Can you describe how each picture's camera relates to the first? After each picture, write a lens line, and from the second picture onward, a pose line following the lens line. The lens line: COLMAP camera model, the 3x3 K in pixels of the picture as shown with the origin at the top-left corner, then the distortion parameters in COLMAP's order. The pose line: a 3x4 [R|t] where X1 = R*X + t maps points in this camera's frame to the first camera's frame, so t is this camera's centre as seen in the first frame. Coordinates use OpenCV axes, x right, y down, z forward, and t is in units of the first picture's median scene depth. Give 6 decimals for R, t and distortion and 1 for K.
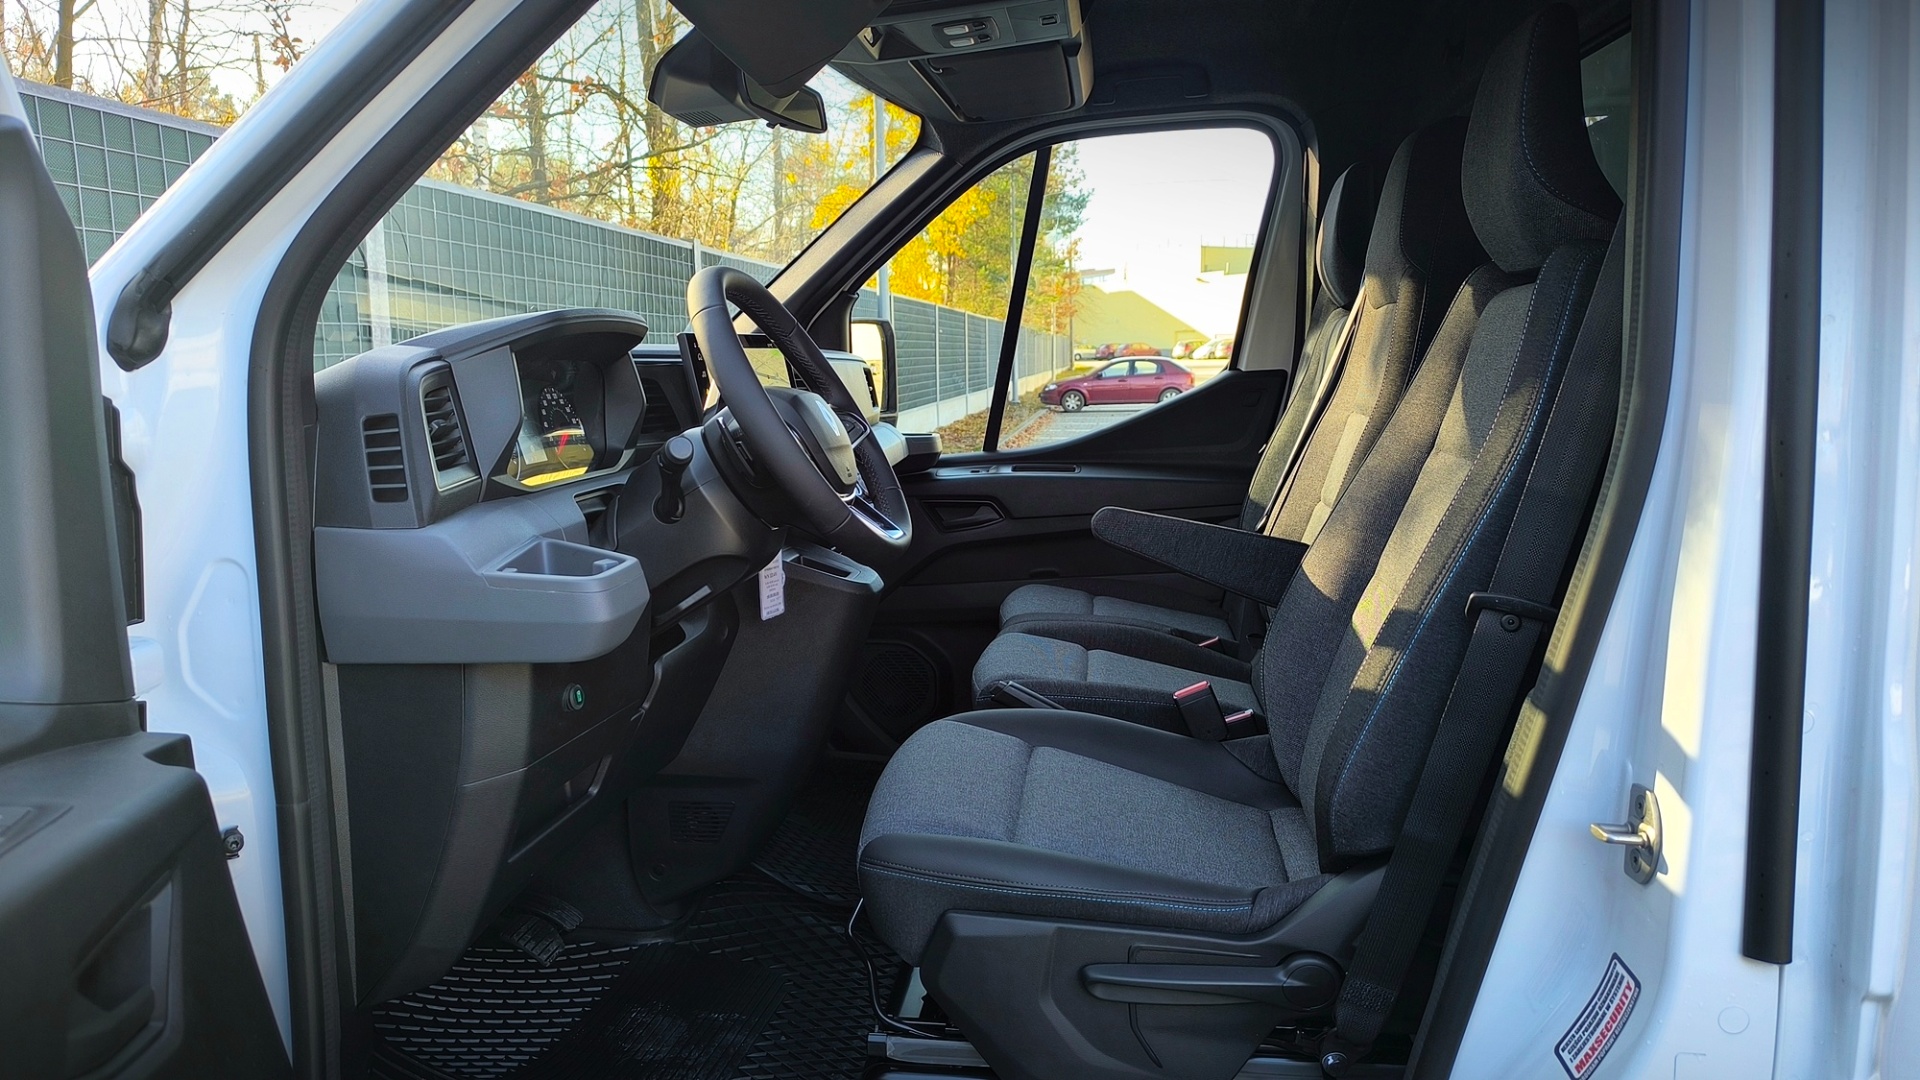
lens RADIAL K [[1283.4, 0, 902.8], [0, 1283.4, 484.0], [0, 0, 1]] dist [0.061864, -0.089142]
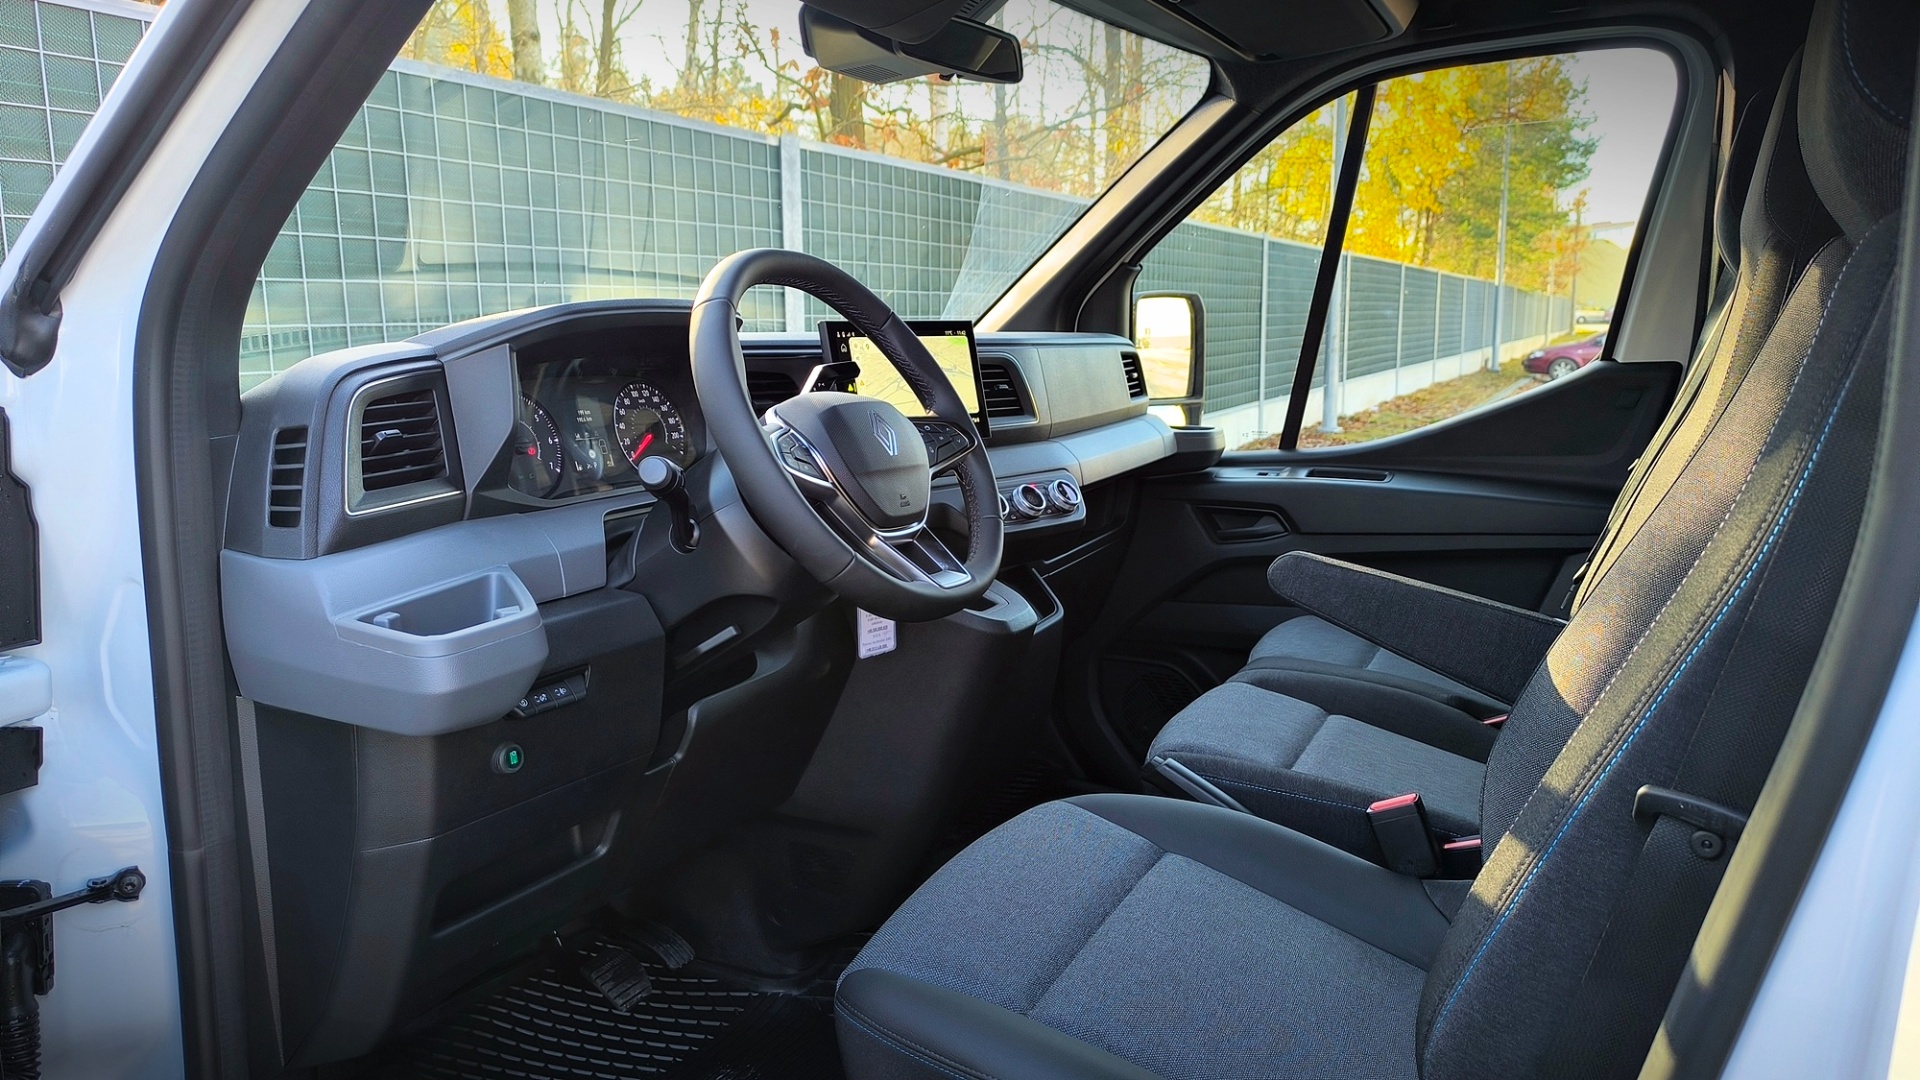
lens RADIAL K [[1283.4, 0, 902.8], [0, 1283.4, 484.0], [0, 0, 1]] dist [0.061864, -0.089142]
pose [[0.944548, 0.047634, -0.324901, 0.186565], [-0.038539, 0.998666, 0.034374, -0.040209], [0.326105, -0.019946, 0.945123, 0.193189]]
